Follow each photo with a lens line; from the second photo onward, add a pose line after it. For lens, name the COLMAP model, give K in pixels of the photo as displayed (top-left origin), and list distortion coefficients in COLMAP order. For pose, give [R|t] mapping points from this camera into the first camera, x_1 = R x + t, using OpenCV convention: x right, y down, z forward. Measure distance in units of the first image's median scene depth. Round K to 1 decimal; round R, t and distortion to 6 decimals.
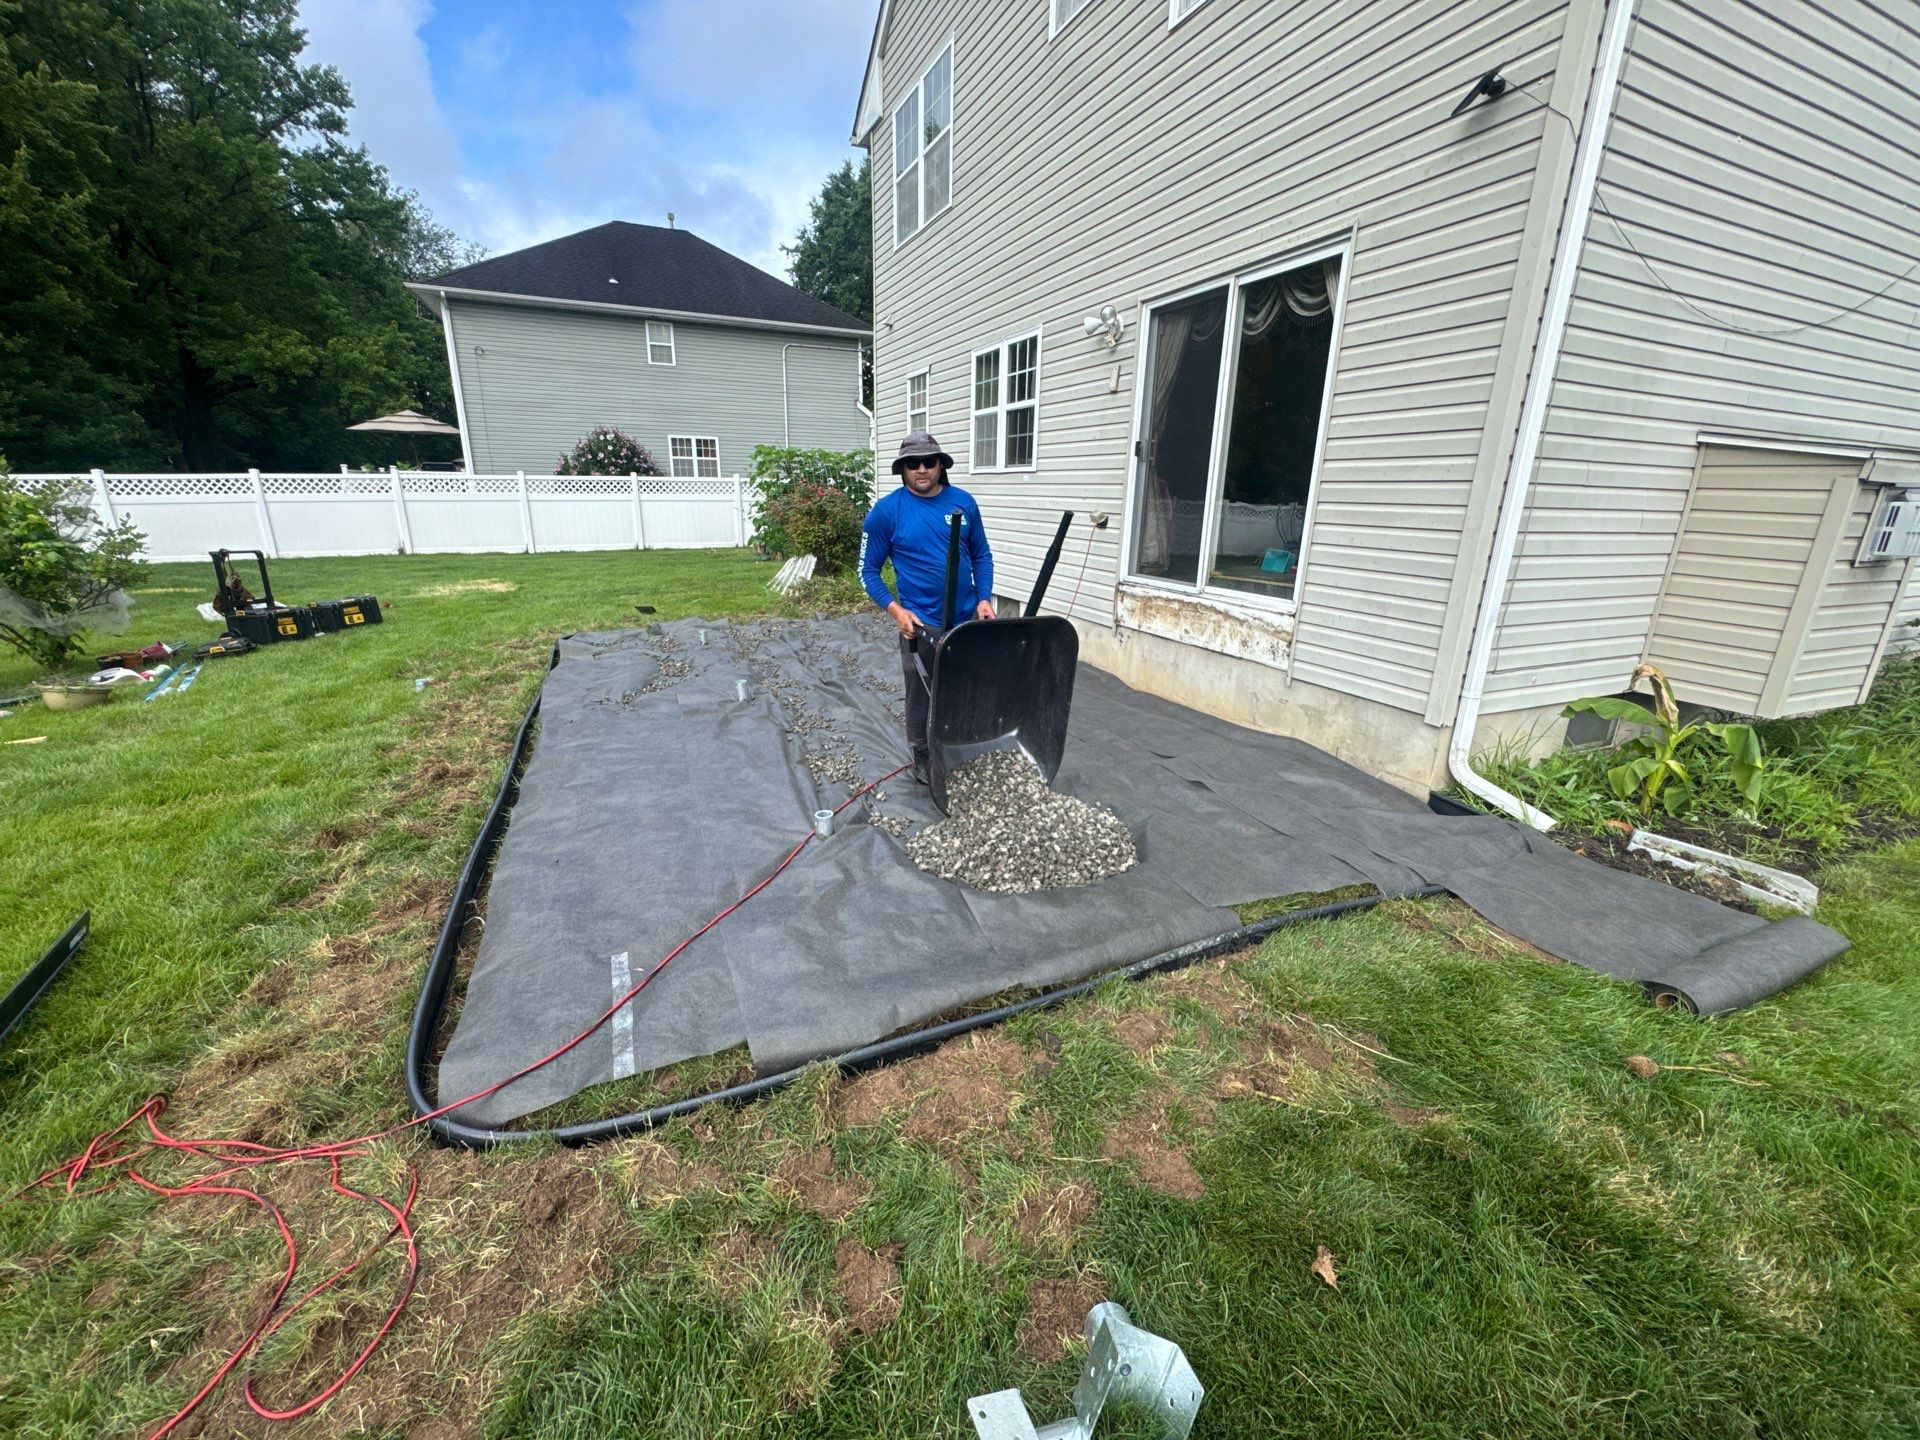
lens RADIAL K [[764.5, 0, 964.1], [0, 764.5, 723.5], [0, 0, 1]] dist [-0.004586, 0.000268]
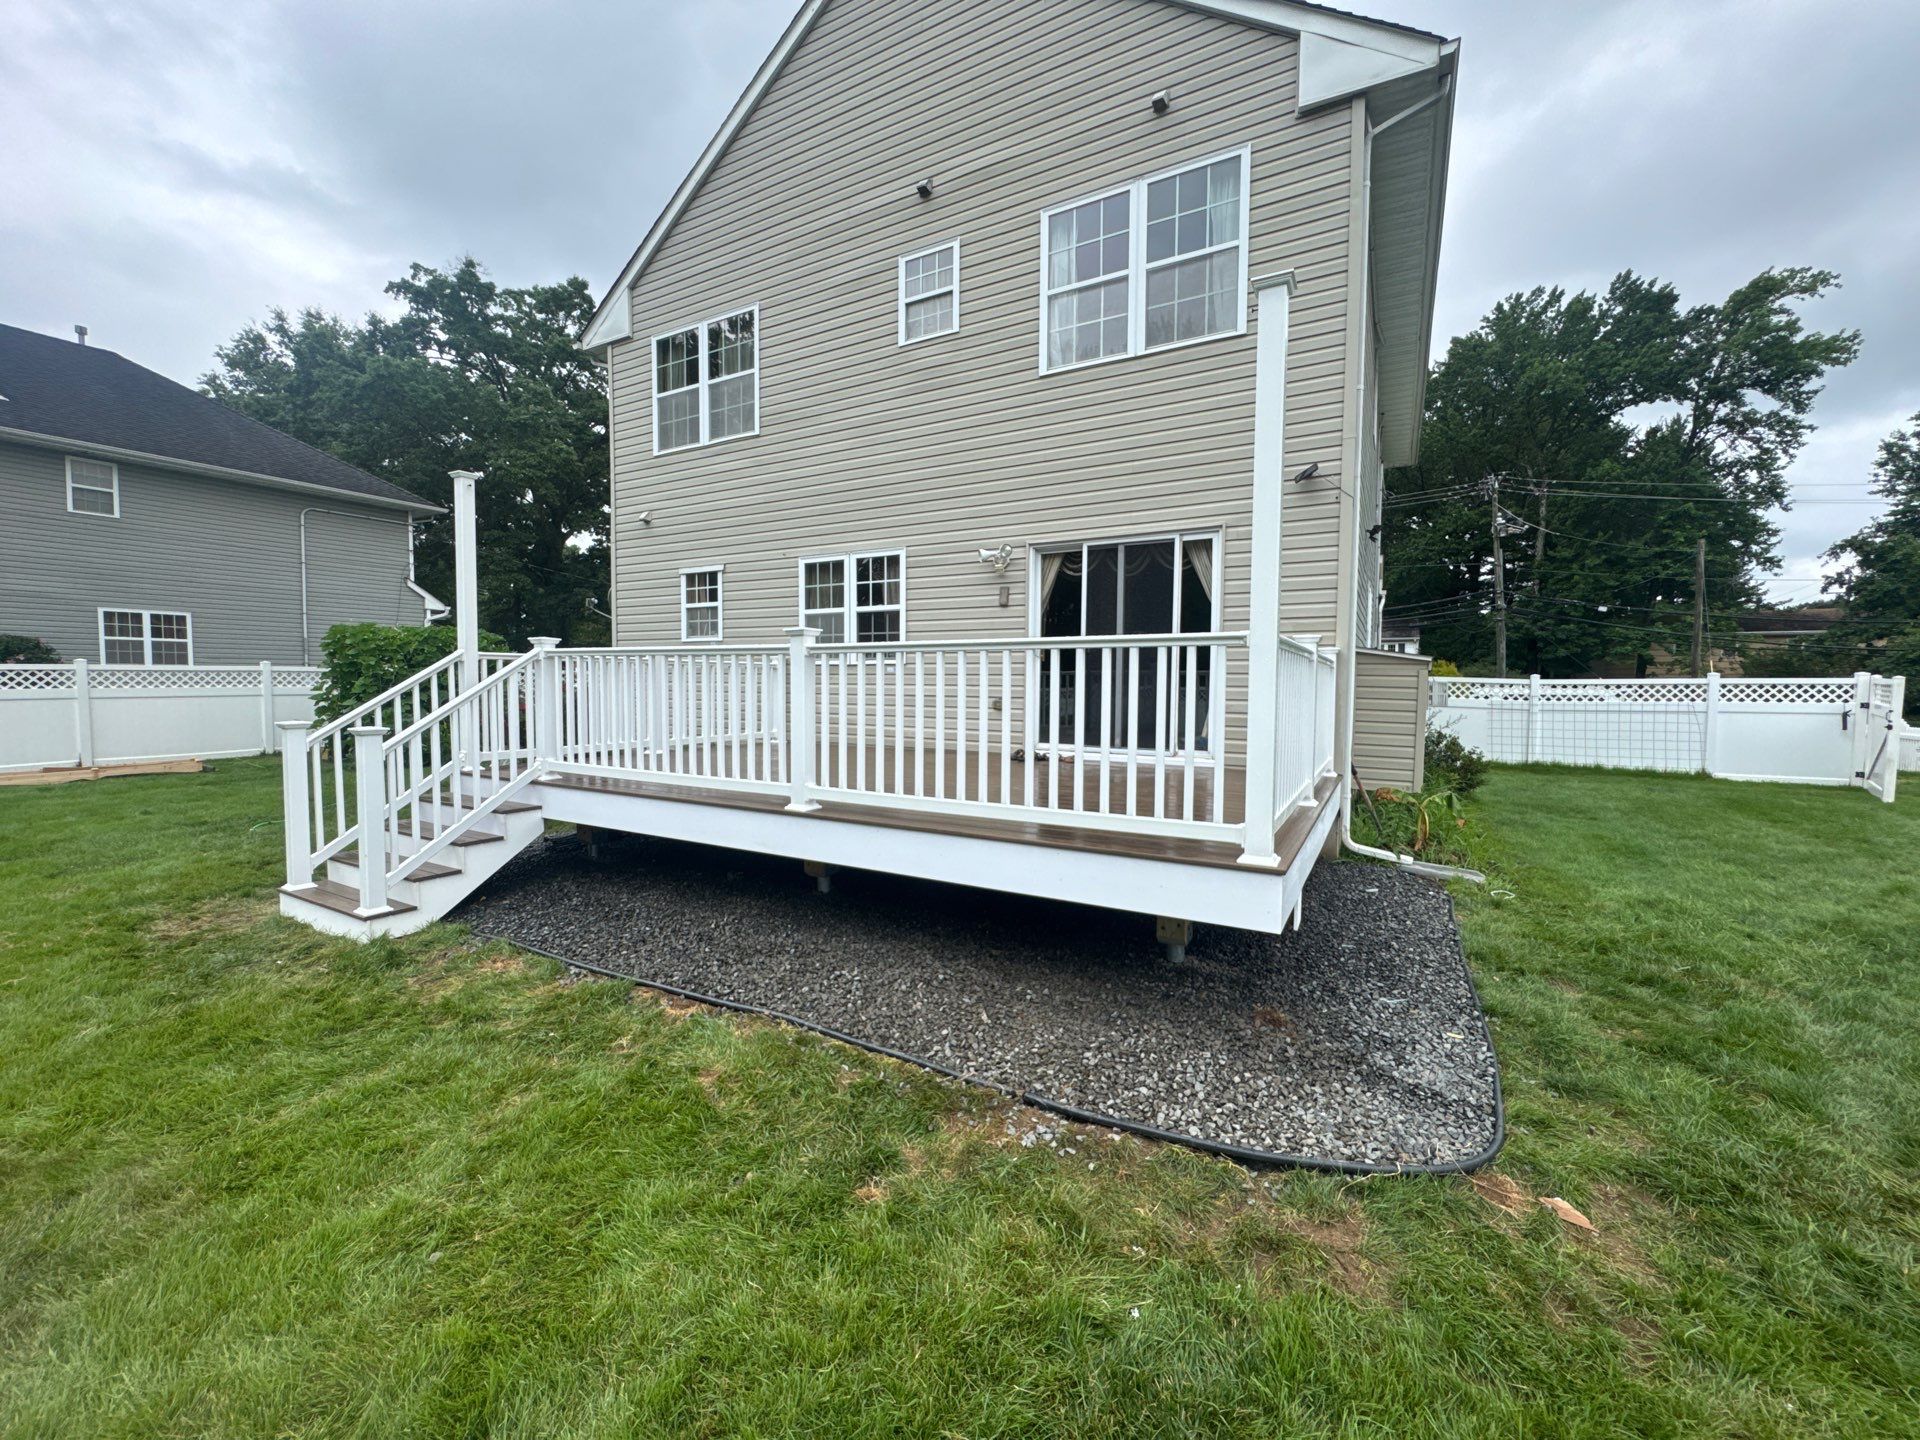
lens RADIAL K [[764.5, 0, 962.1], [0, 764.5, 722.0], [0, 0, 1]] dist [-0.004586, 0.000268]
pose [[0.804742, -0.045033, 0.591914, -0.469568], [0.180594, 0.968428, -0.171849, -0.029662], [-0.565488, 0.245191, 0.787468, 0.061590]]
